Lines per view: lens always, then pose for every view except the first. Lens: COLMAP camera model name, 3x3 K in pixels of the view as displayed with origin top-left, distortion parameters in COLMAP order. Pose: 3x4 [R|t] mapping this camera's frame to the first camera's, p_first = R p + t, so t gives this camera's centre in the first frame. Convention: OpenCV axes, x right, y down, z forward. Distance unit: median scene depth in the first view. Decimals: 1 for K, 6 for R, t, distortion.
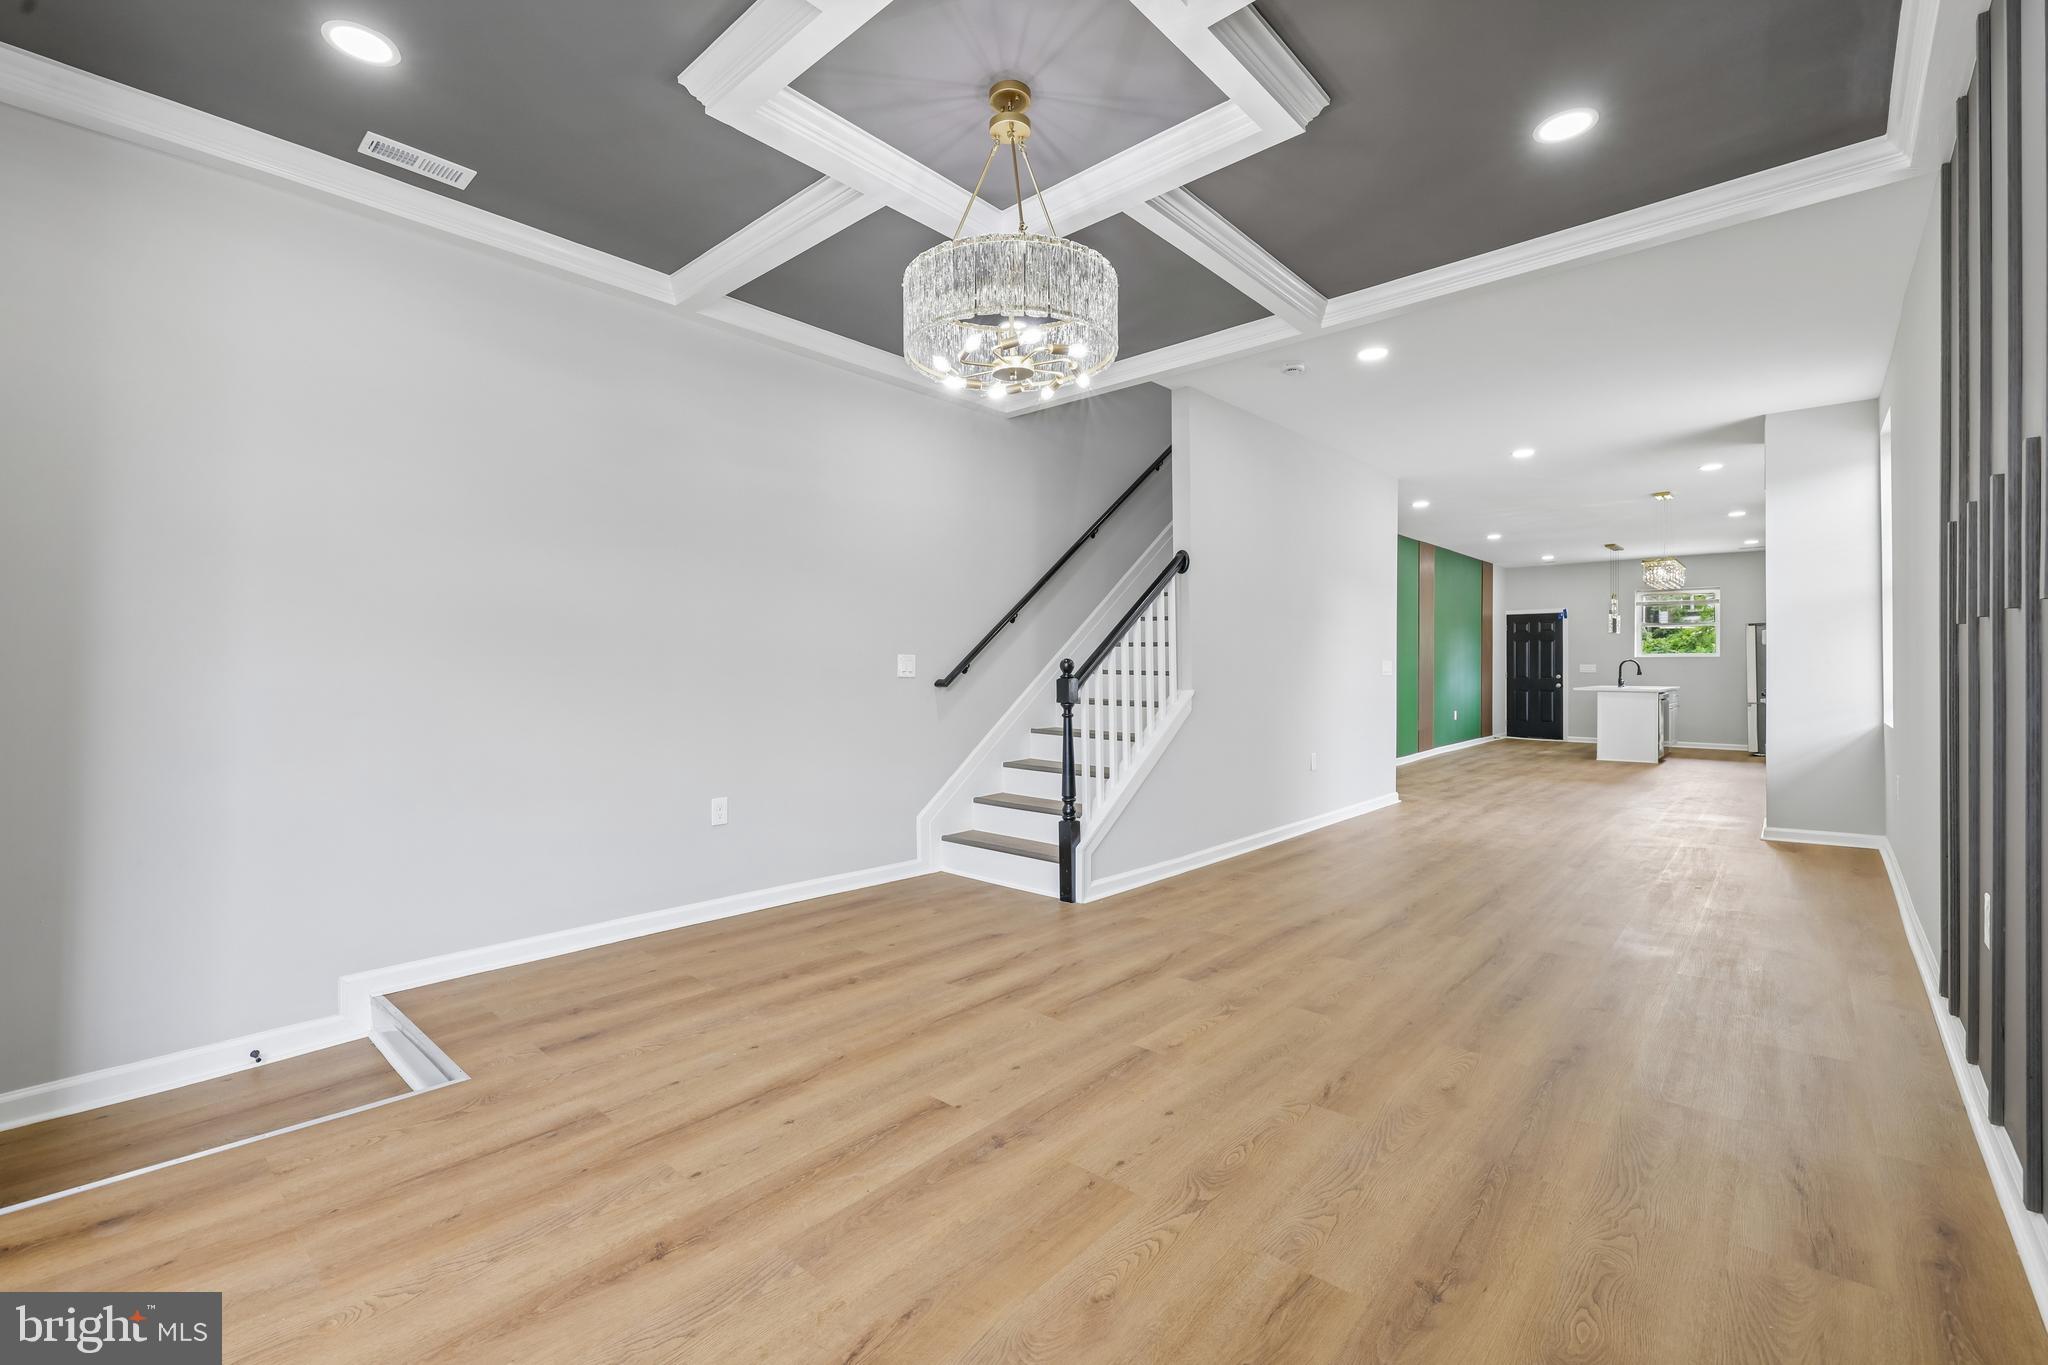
lens RADIAL K [[878.8, 0, 991.1], [0, 878.8, 665.8], [0, 0, 1]] dist [0.000149, 0.000119]
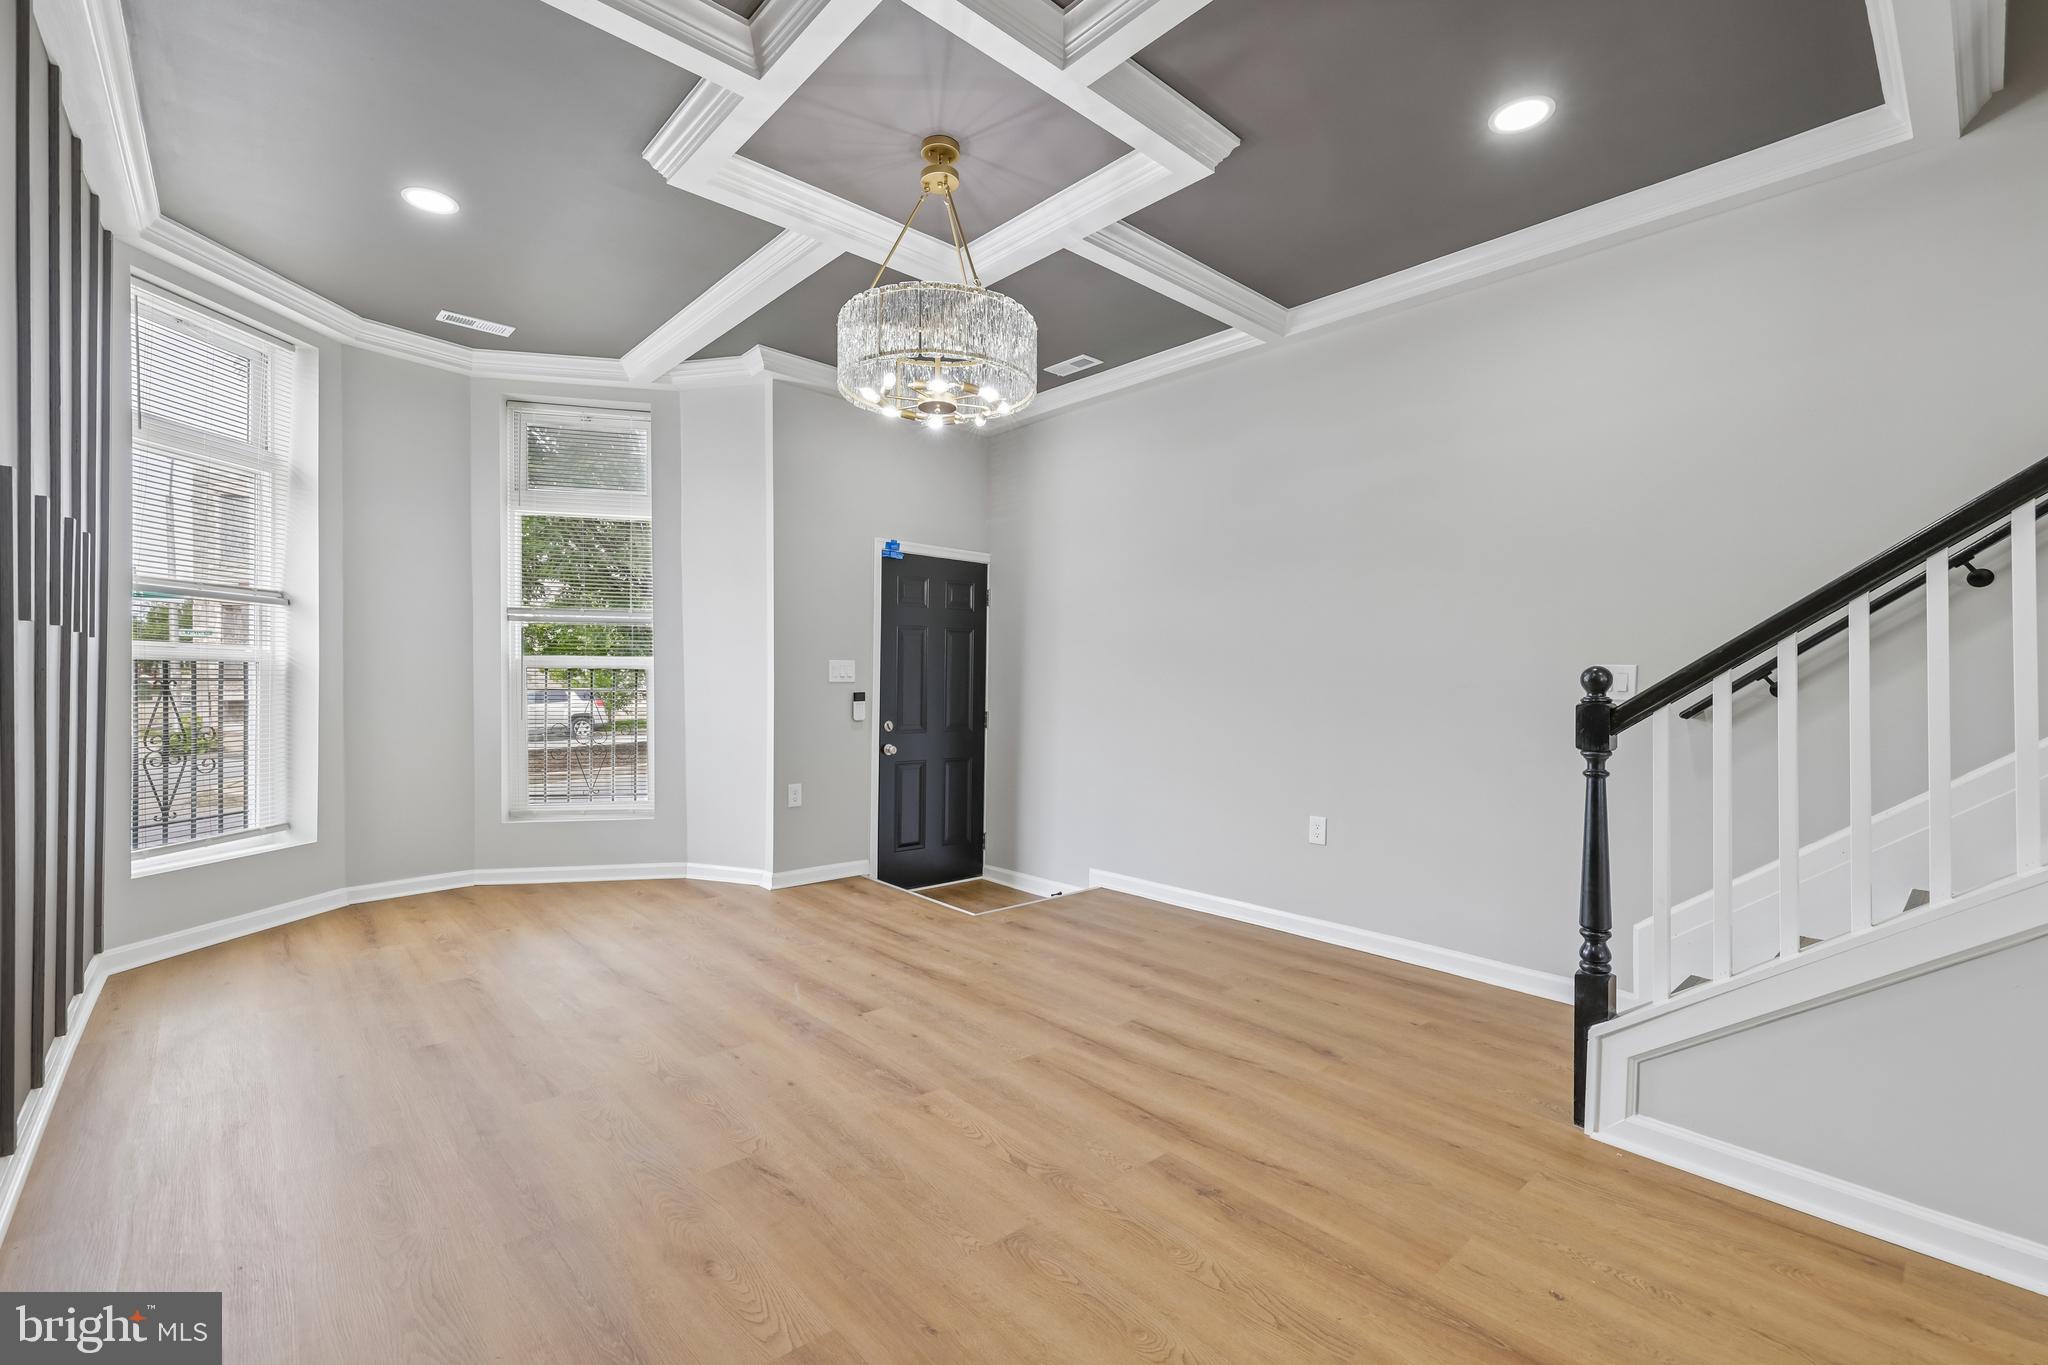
lens RADIAL K [[878.8, 0, 1025.2], [0, 878.8, 698.9], [0, 0, 1]] dist [0.000149, 0.000119]
pose [[-0.086759, 0.014607, -0.996122, 1.013605], [-0.005567, 0.999870, 0.015147, 0.008902], [0.996214, 0.006859, -0.086666, 1.111442]]
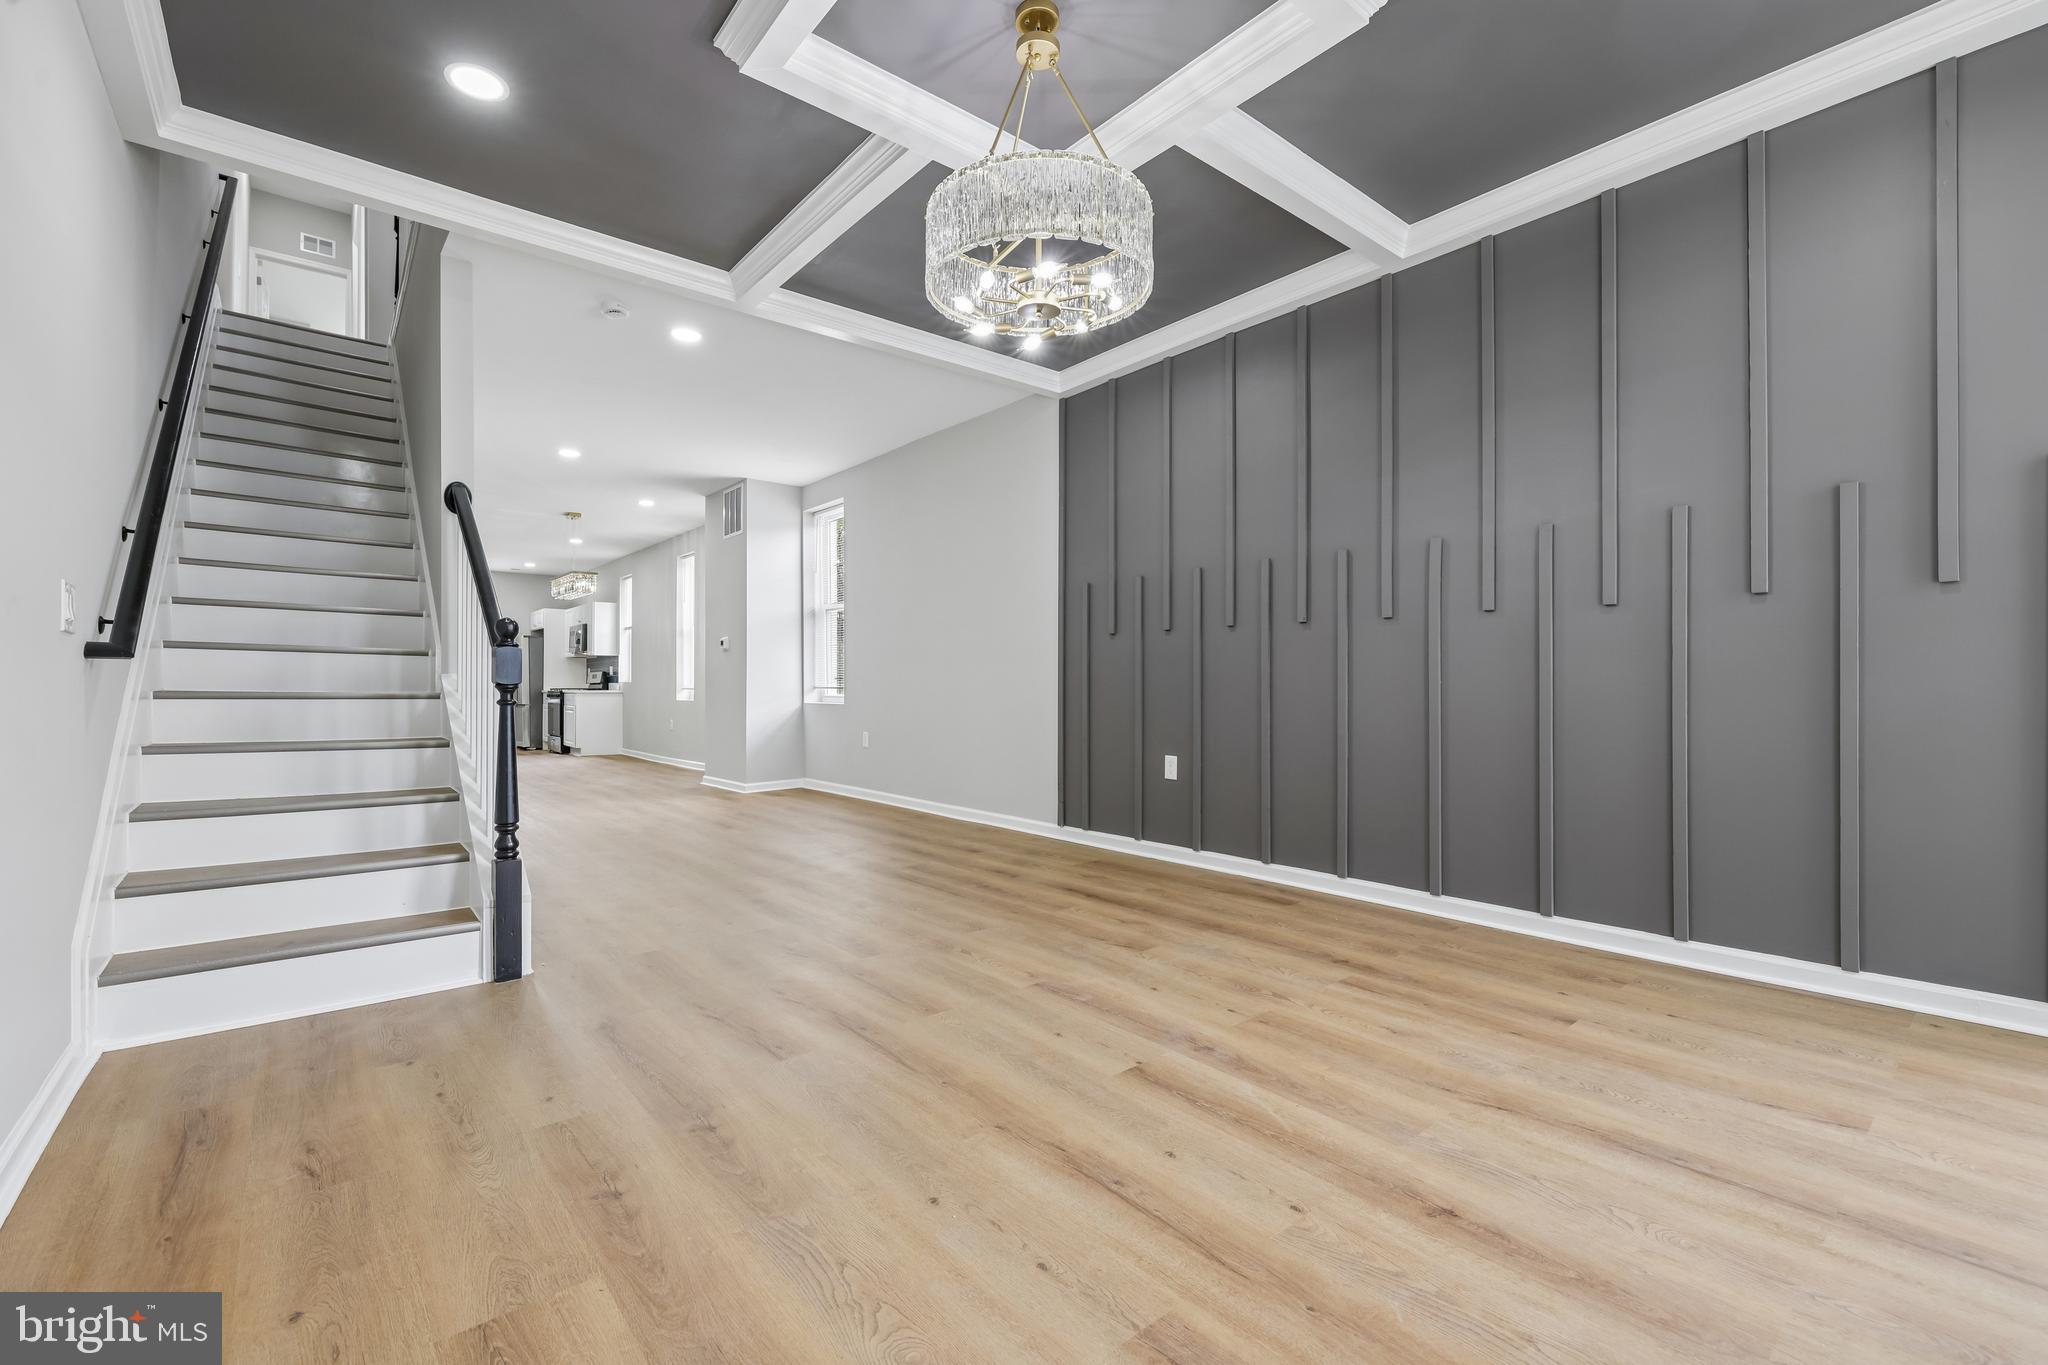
lens RADIAL K [[878.8, 0, 1039.3], [0, 878.8, 681.3], [0, 0, 1]] dist [0.000149, 0.000119]
pose [[0.113824, 0.006950, 0.993477, -0.845303], [-0.005248, 0.999966, -0.006394, 0.066996], [-0.993487, -0.004486, 0.113857, 0.821415]]
